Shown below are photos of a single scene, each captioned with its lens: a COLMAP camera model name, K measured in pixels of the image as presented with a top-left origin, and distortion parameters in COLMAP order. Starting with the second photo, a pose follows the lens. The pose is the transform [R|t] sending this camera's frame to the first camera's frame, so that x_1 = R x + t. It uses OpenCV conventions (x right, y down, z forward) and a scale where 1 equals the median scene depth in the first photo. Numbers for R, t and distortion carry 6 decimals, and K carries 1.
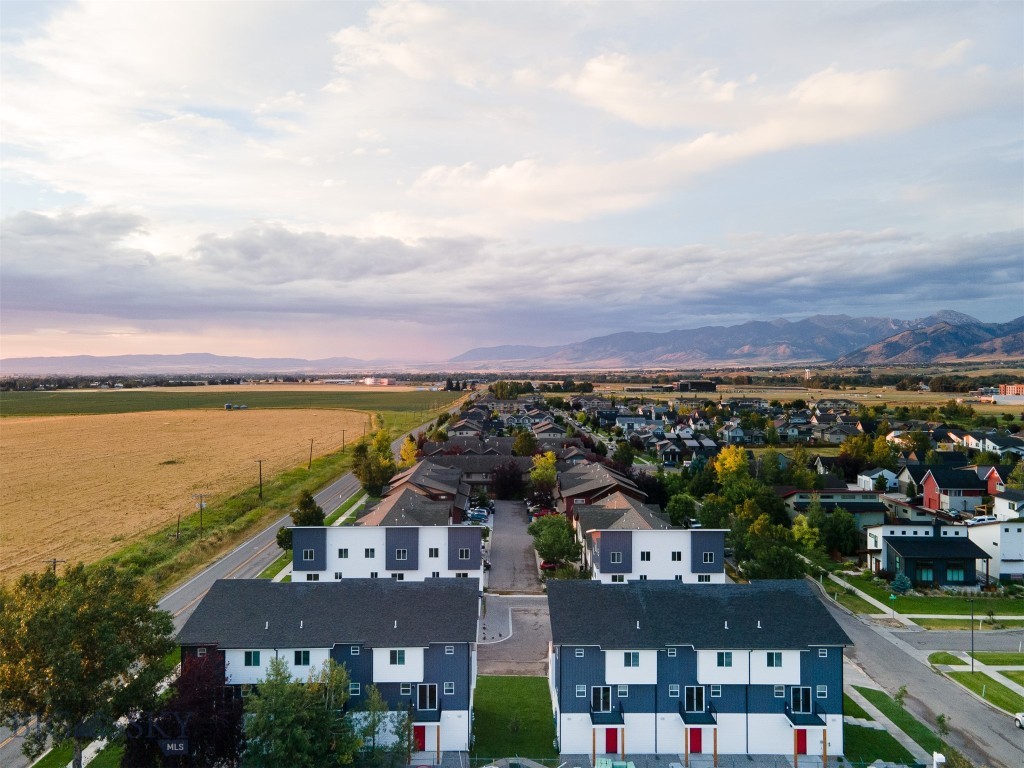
lens RADIAL K [[764.7, 0, 512.0], [0, 764.7, 384.0], [0, 0, 1]] dist [0.039455, 0.011025]
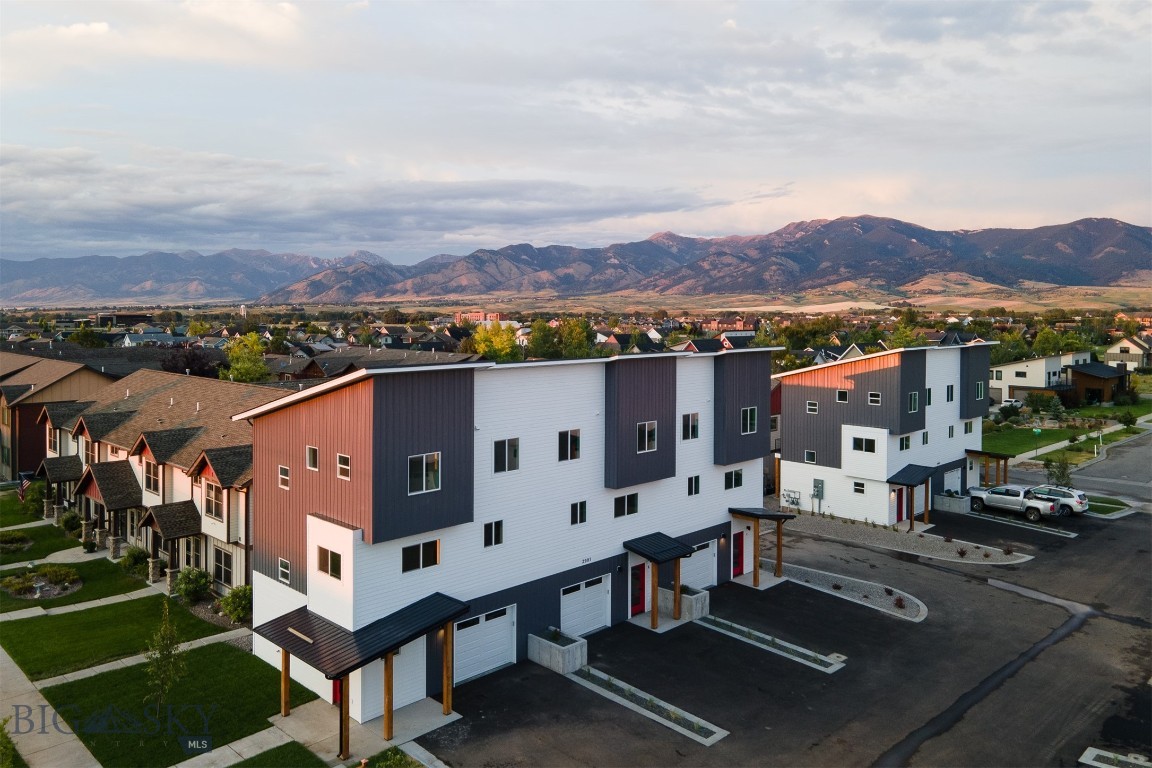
lens RADIAL K [[848.9, 0, 578.4], [0, 848.9, 332.8], [0, 0, 1]] dist [0.026046, 0.038512]
pose [[0.719323, -0.017070, 0.694466, -0.046295], [0.013131, 0.999854, 0.010975, 0.018294], [-0.694551, 0.001225, 0.719442, 0.079968]]
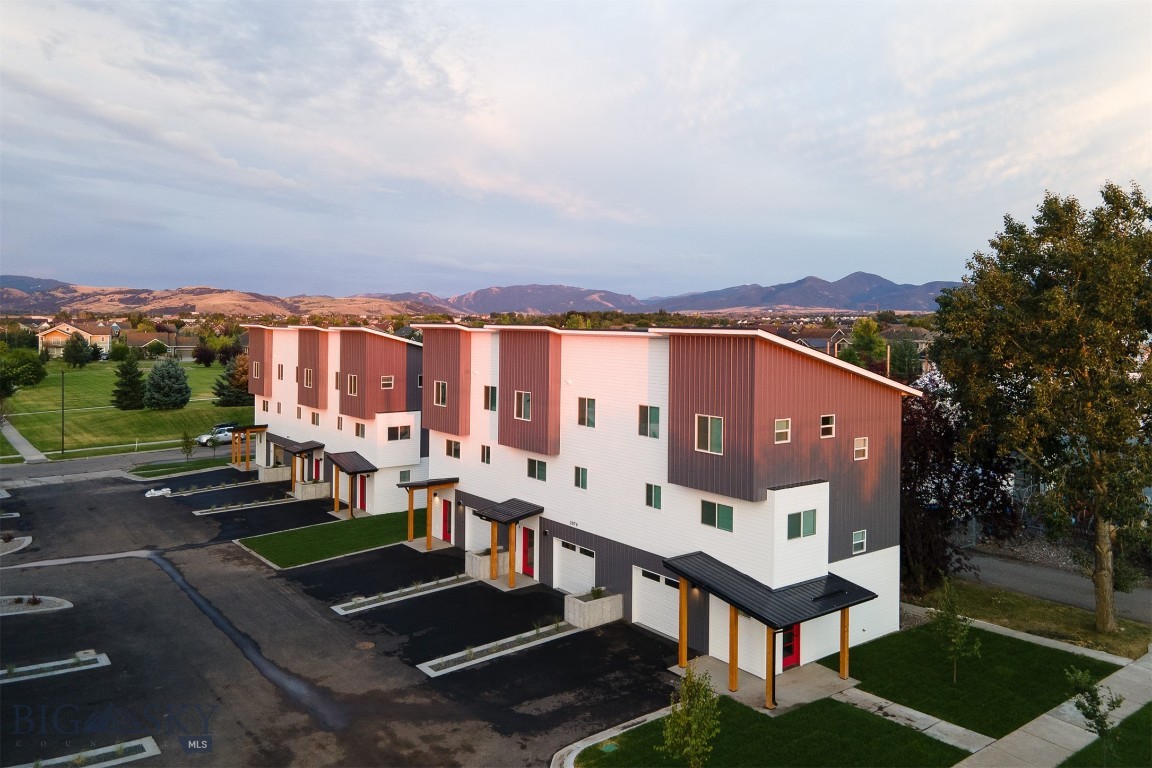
lens RADIAL K [[848.9, 0, 578.4], [0, 848.9, 332.8], [0, 0, 1]] dist [0.026046, 0.038512]
pose [[-0.593417, -0.016844, 0.804719, -0.051206], [0.007485, 0.999622, 0.026443, 0.019689], [-0.804860, 0.021715, -0.593067, 0.103752]]
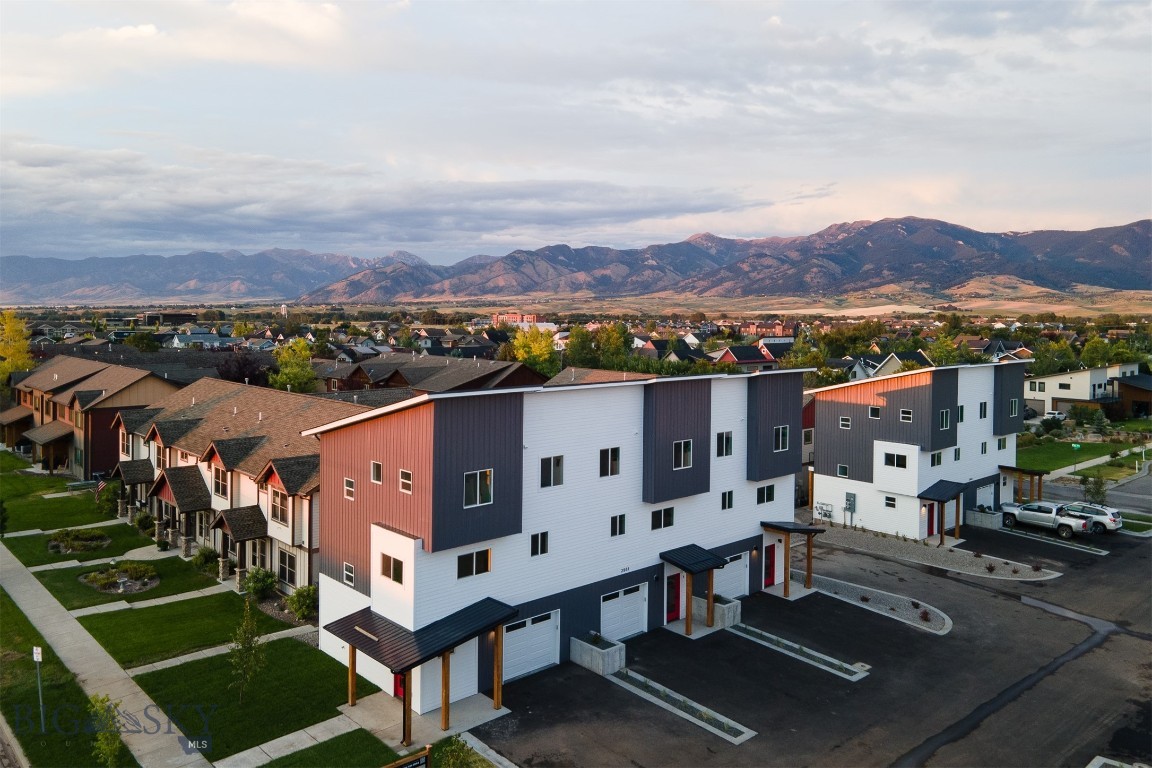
lens RADIAL K [[853.6, 0, 578.8], [0, 853.6, 337.6], [0, 0, 1]] dist [0.025840, 0.045091]
pose [[0.748403, -0.013786, 0.663101, -0.048501], [0.005505, 0.999879, 0.014575, 0.017141], [-0.663221, -0.007258, 0.748388, 0.077954]]
